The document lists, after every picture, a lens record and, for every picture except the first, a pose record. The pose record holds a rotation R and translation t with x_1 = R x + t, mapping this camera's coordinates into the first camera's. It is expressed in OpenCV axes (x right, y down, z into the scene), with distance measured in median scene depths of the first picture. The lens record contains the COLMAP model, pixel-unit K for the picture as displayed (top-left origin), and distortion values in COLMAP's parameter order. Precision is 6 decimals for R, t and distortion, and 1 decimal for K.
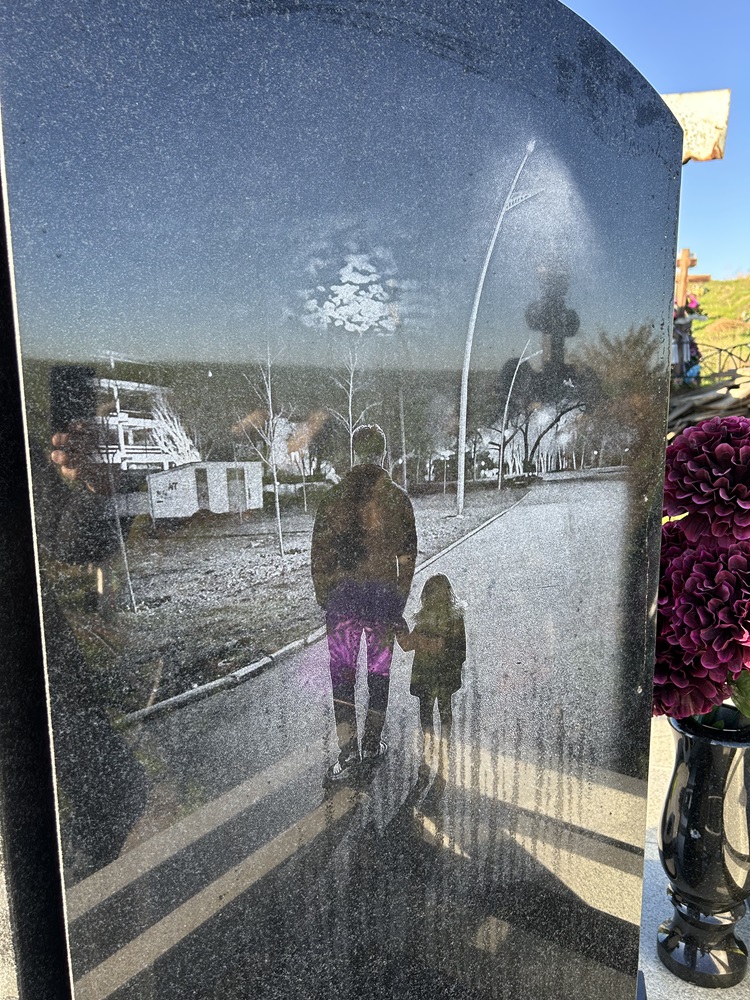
lens RADIAL K [[761.4, 0, 372.1], [0, 761.4, 505.6], [0, 0, 1]] dist [0.077502, -0.095617]
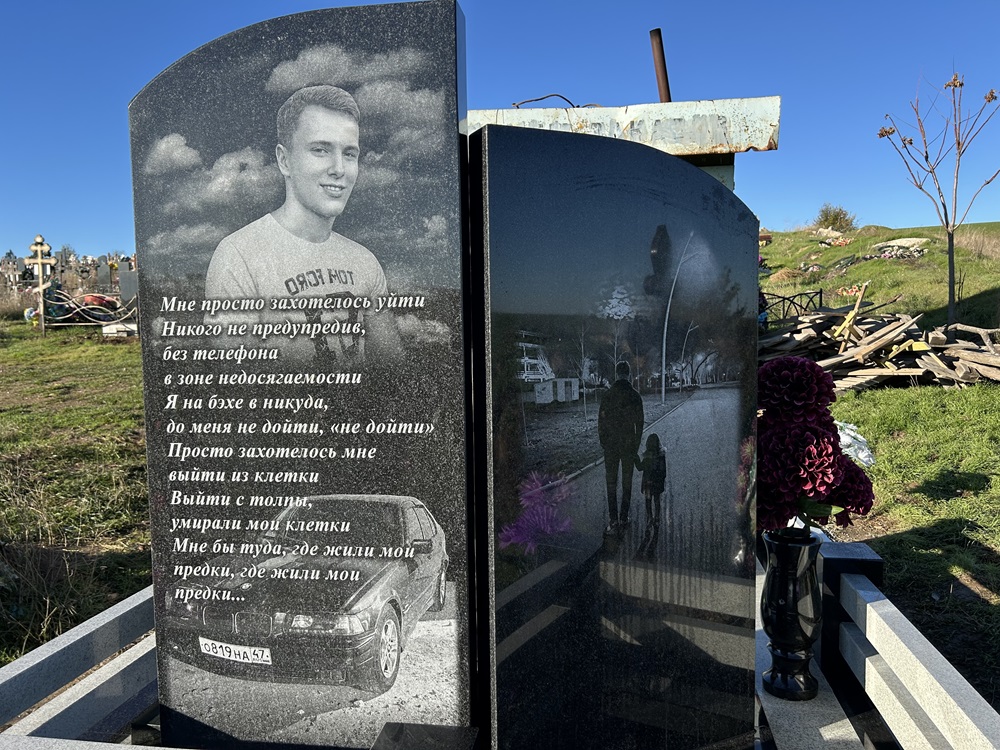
lens RADIAL K [[761.4, 0, 506.9], [0, 761.4, 370.0], [0, 0, 1]] dist [0.077502, -0.095617]
pose [[0.997420, -0.007854, 0.071362, -0.454240], [0.015007, 0.994849, -0.100254, 0.121023], [-0.070207, 0.101067, 0.992399, -1.037887]]
